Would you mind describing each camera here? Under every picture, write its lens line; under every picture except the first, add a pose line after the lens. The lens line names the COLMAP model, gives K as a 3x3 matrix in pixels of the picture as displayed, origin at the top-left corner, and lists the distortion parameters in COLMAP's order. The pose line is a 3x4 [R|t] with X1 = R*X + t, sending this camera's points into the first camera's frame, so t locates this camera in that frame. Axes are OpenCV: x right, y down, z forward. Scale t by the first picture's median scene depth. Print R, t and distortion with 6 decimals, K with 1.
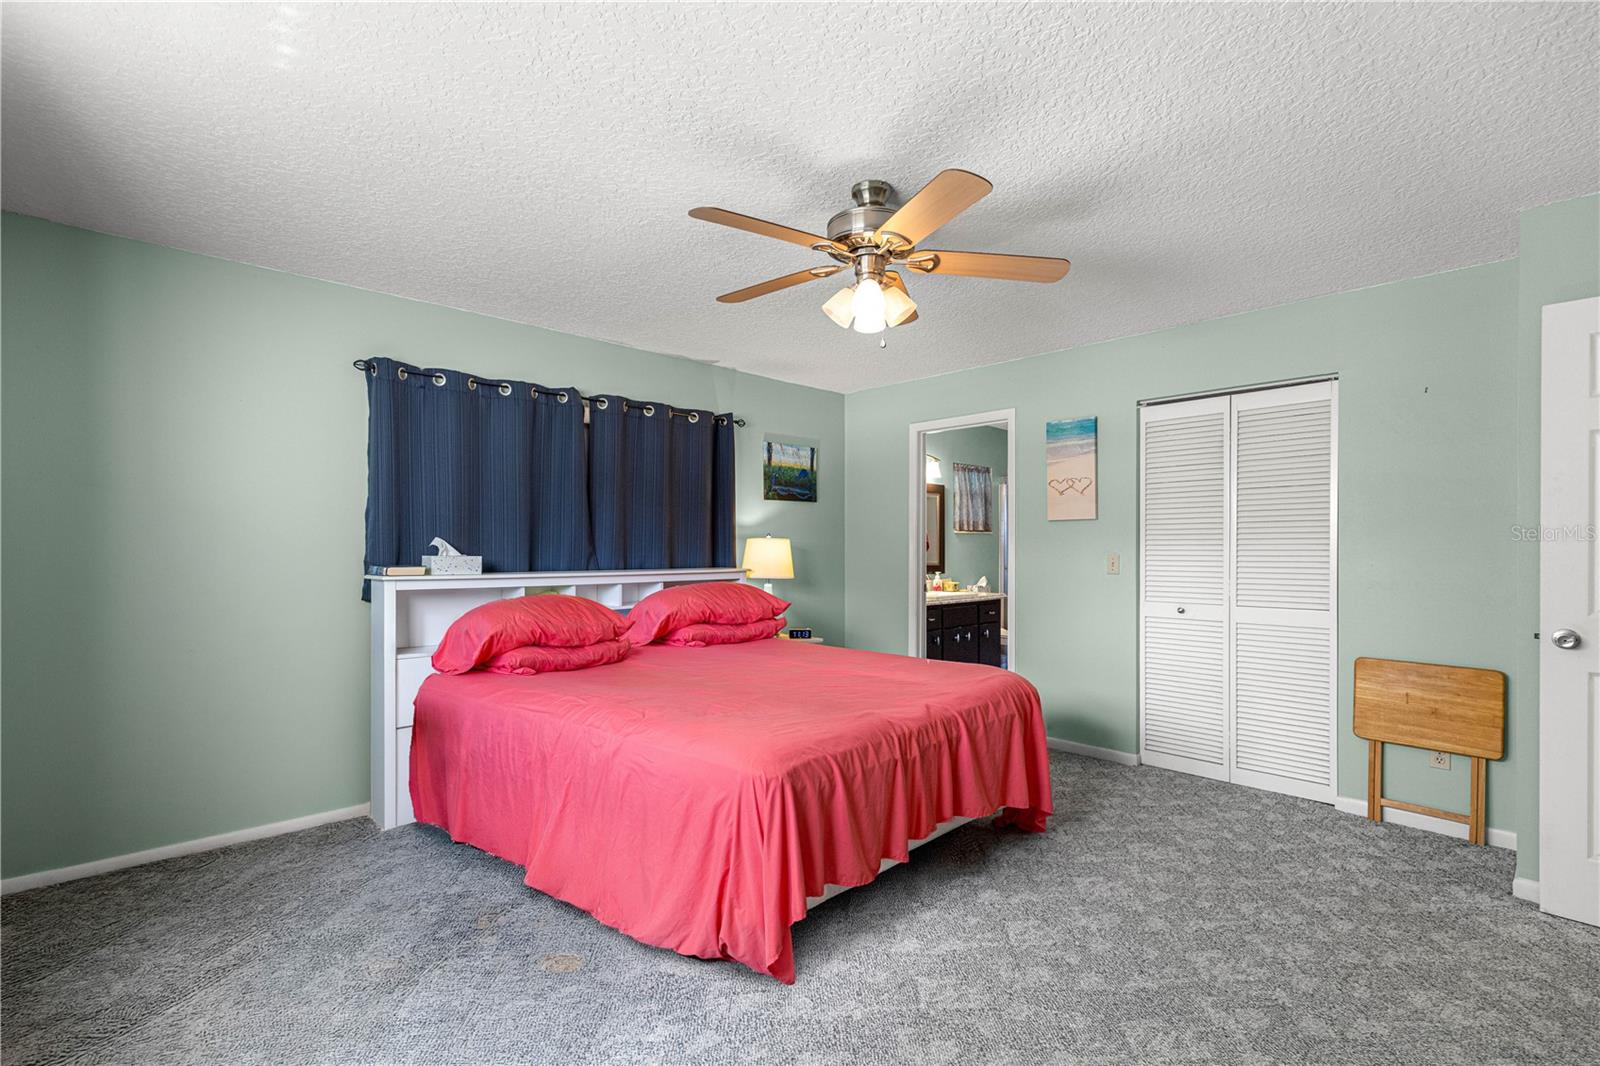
lens RADIAL K [[721.1, 0, 802.2], [0, 721.1, 545.5], [0, 0, 1]] dist [0.009902, -0.001353]
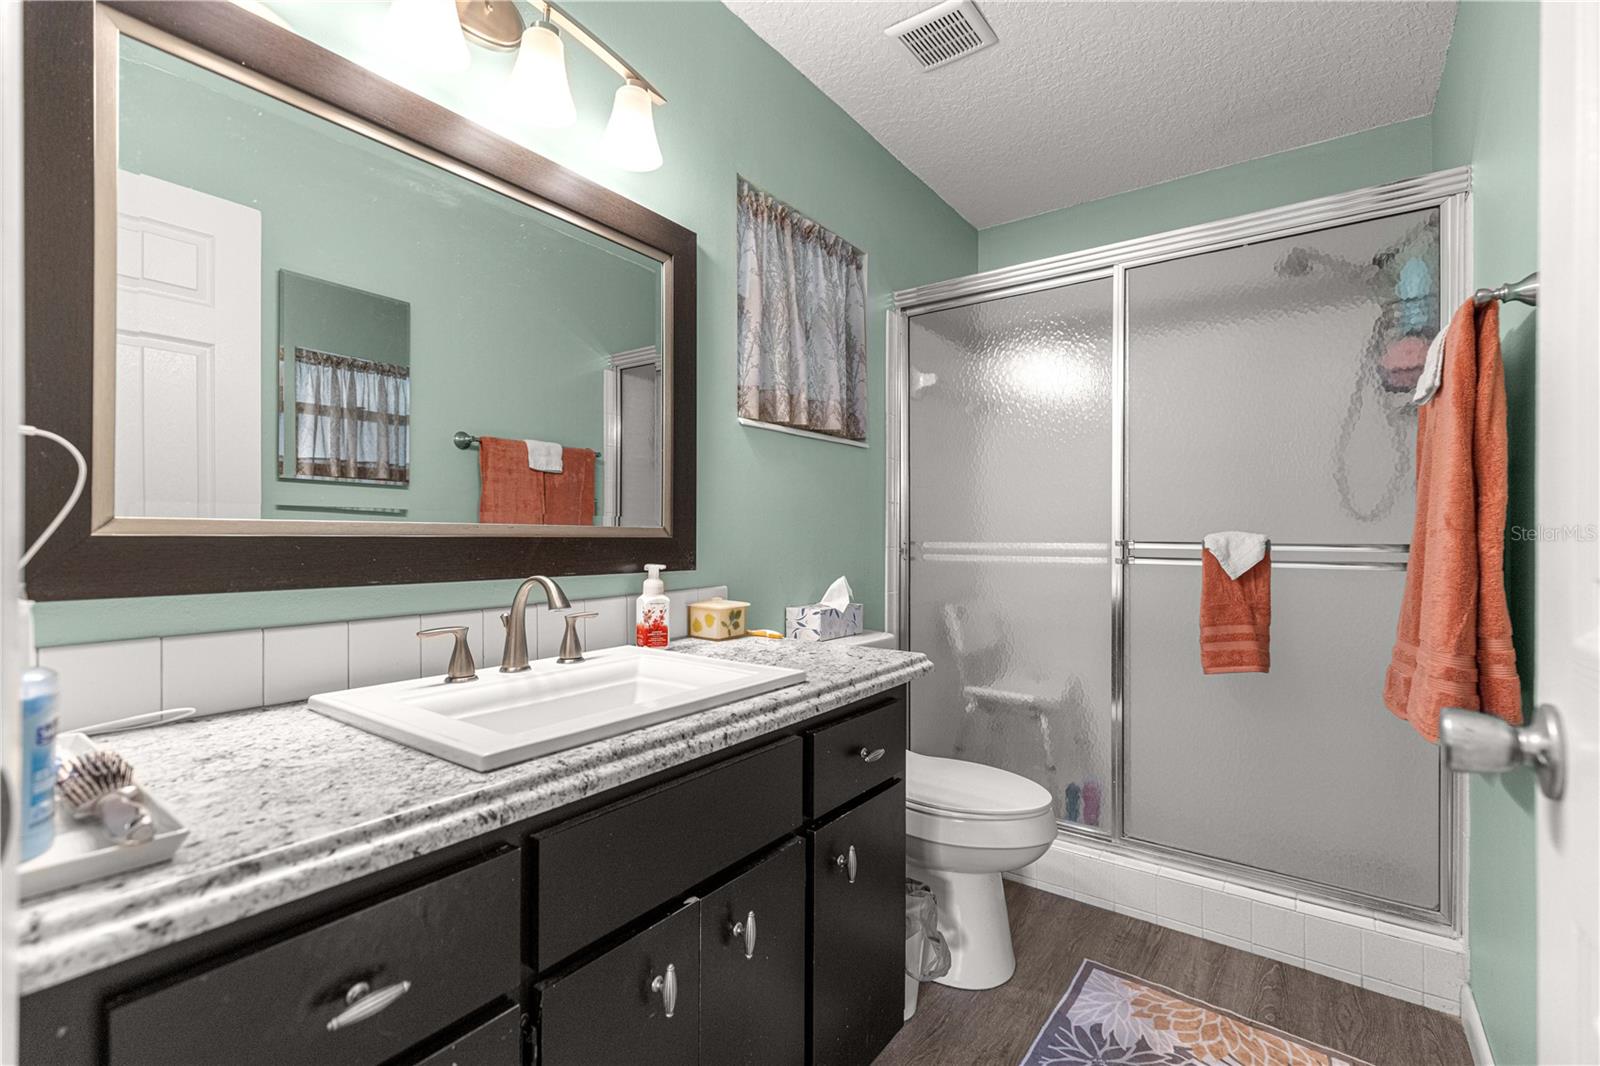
lens RADIAL K [[721.1, 0, 798.3], [0, 721.1, 535.2], [0, 0, 1]] dist [0.009902, -0.001353]
pose [[0.984970, 0.002543, 0.172709, 0.182215], [-0.003984, 0.999960, 0.007994, 0.022781], [-0.172682, -0.008562, 0.984940, 0.707418]]
